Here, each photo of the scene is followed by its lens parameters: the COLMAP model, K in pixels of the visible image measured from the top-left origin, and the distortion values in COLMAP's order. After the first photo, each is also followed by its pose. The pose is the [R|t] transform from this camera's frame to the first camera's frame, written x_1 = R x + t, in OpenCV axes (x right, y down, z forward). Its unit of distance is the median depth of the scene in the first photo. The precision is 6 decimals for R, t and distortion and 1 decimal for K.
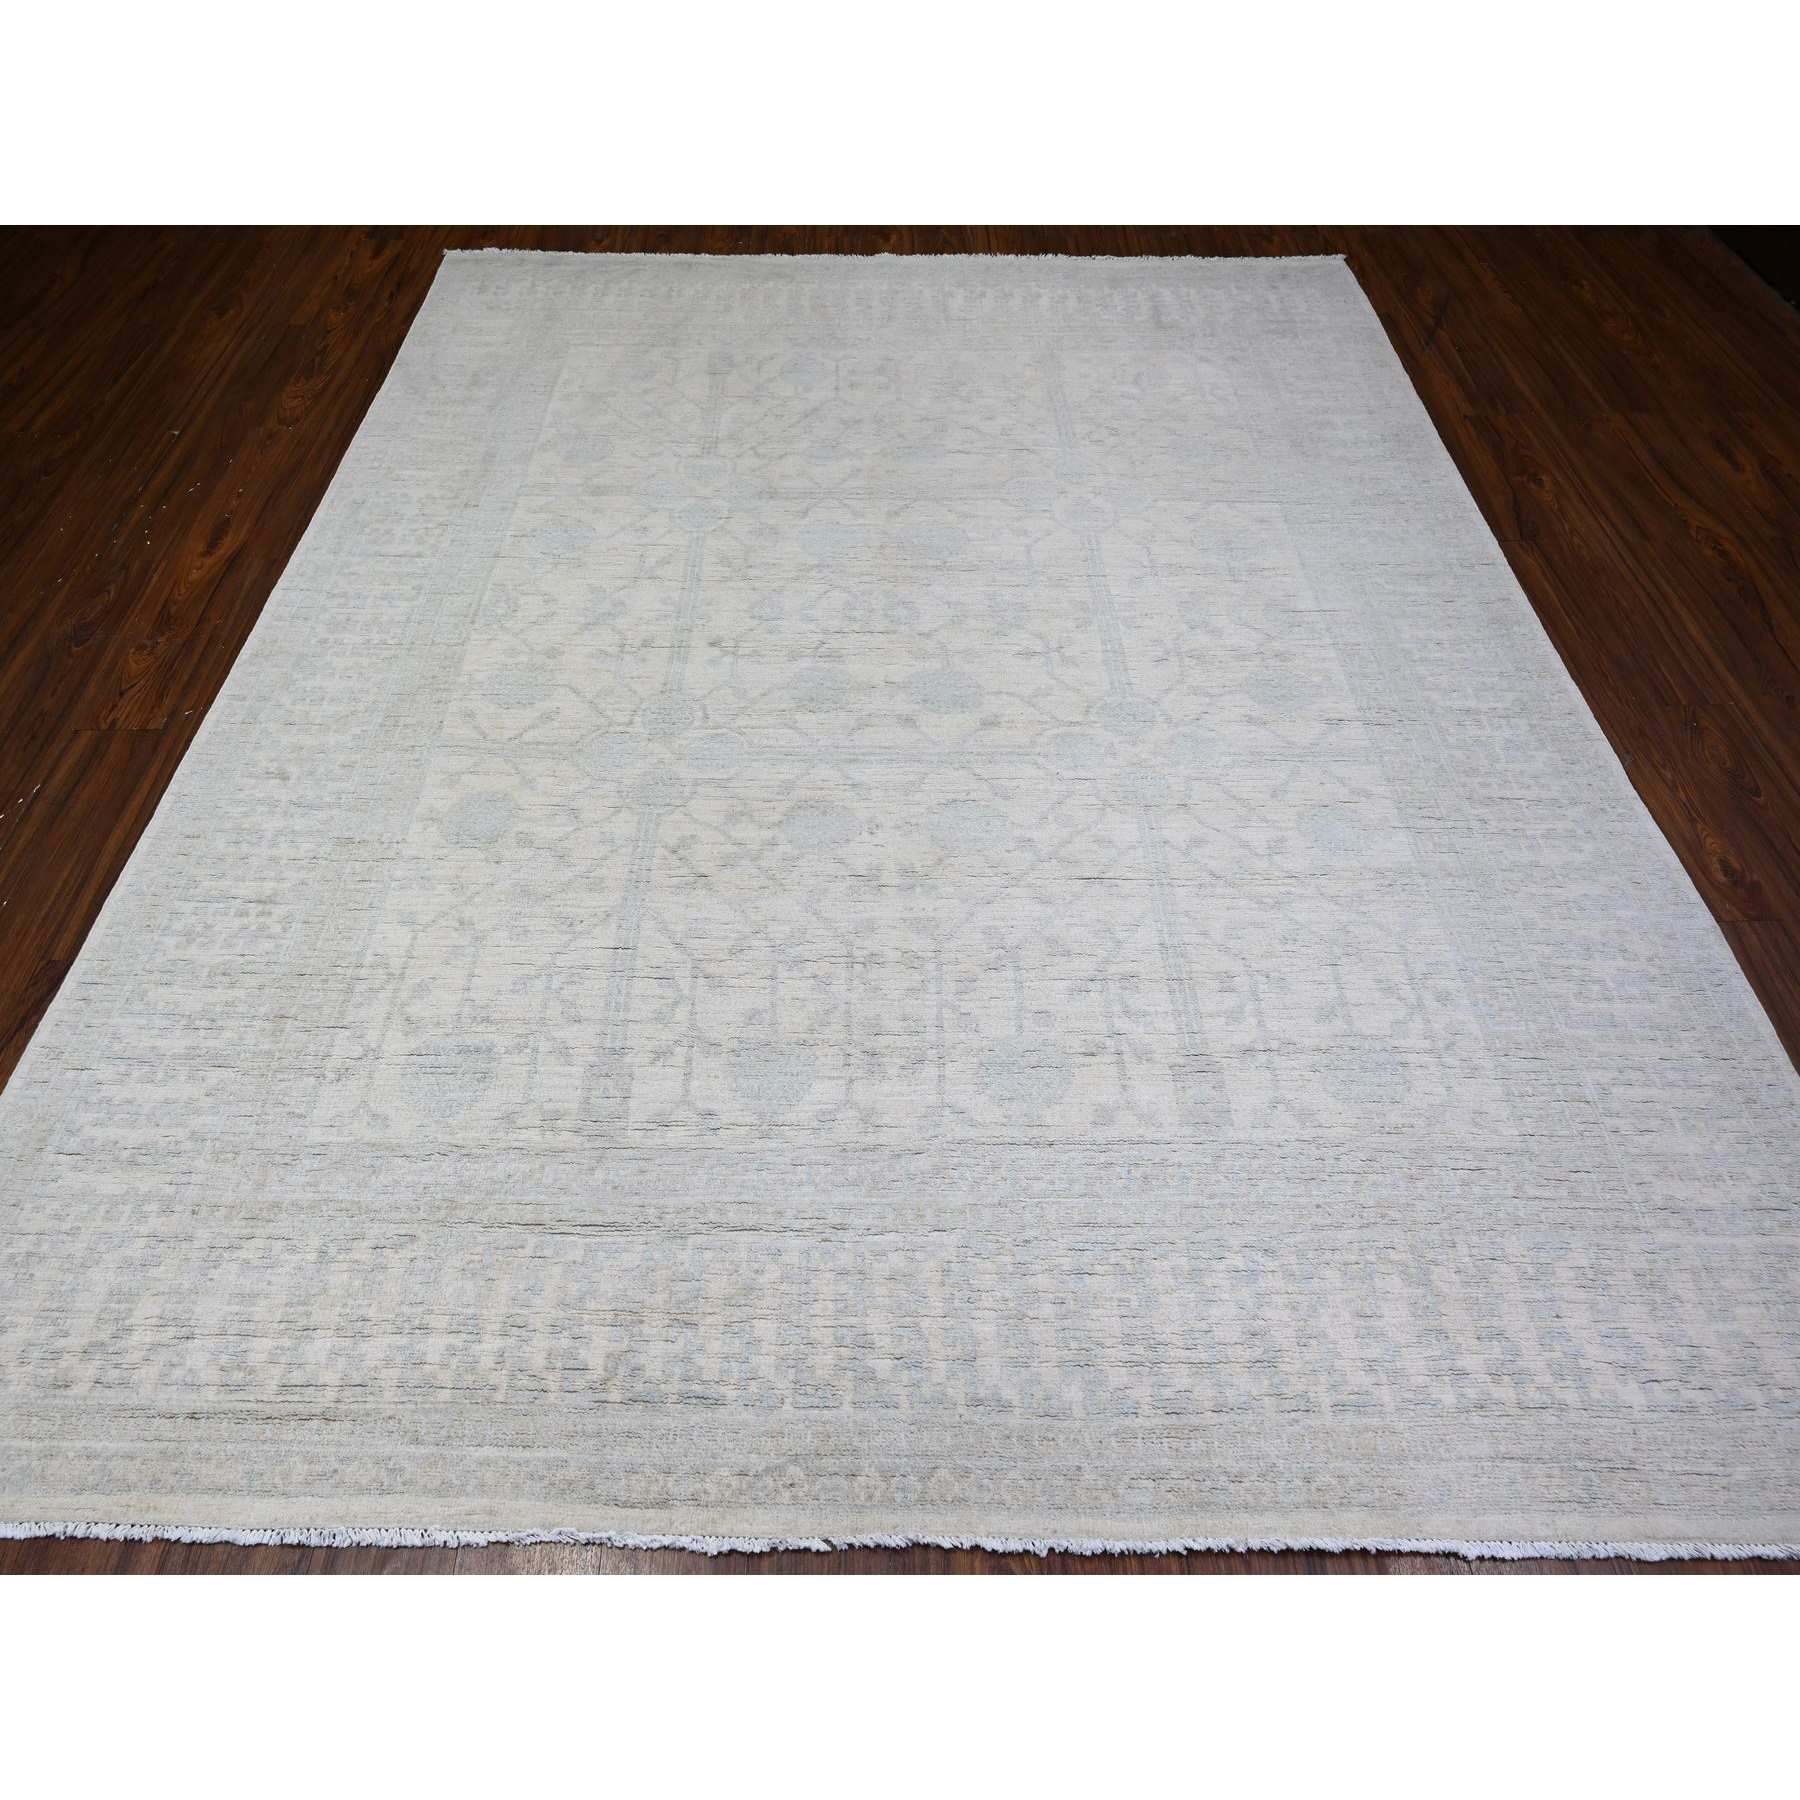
lens RADIAL K [[1179.3, 0, 898.6], [0, 1179.3, 898.0], [0, 0, 1]] dist [-0.010382, 0.002260]
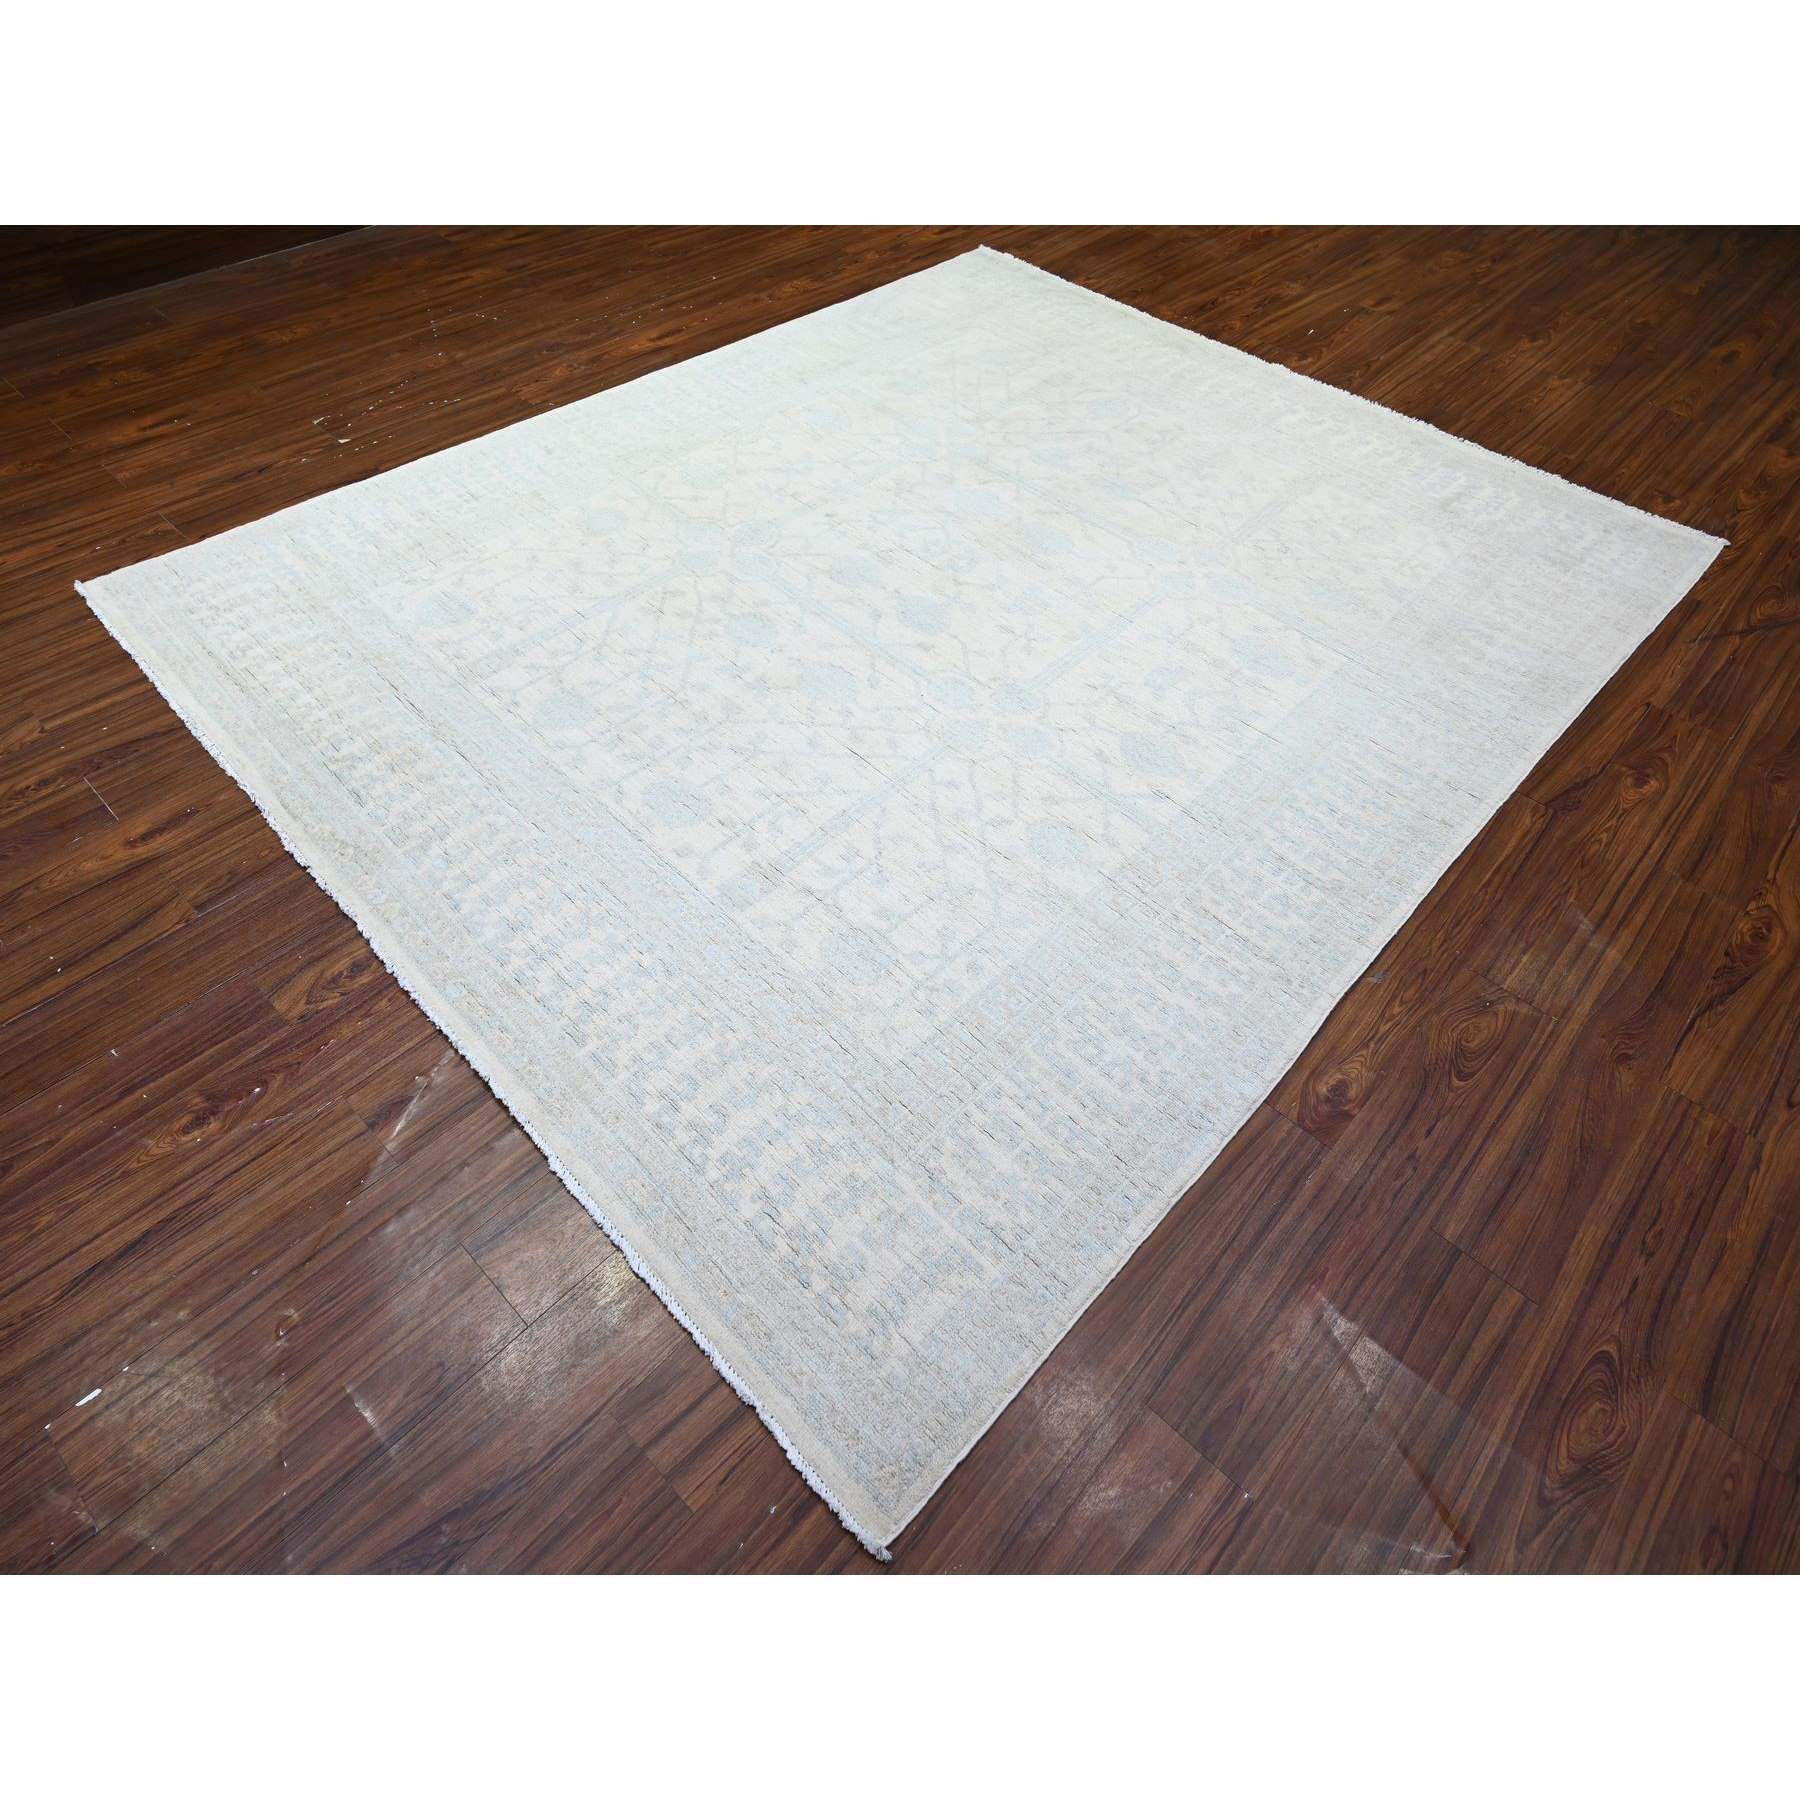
lens RADIAL K [[1179.3, 0, 899.1], [0, 1179.3, 907.0], [0, 0, 1]] dist [-0.010382, 0.002260]
pose [[0.692268, 0.548754, -0.468651, 0.949179], [-0.582599, 0.808221, 0.085779, -0.020689], [0.425845, 0.213653, 0.879209, -0.061311]]
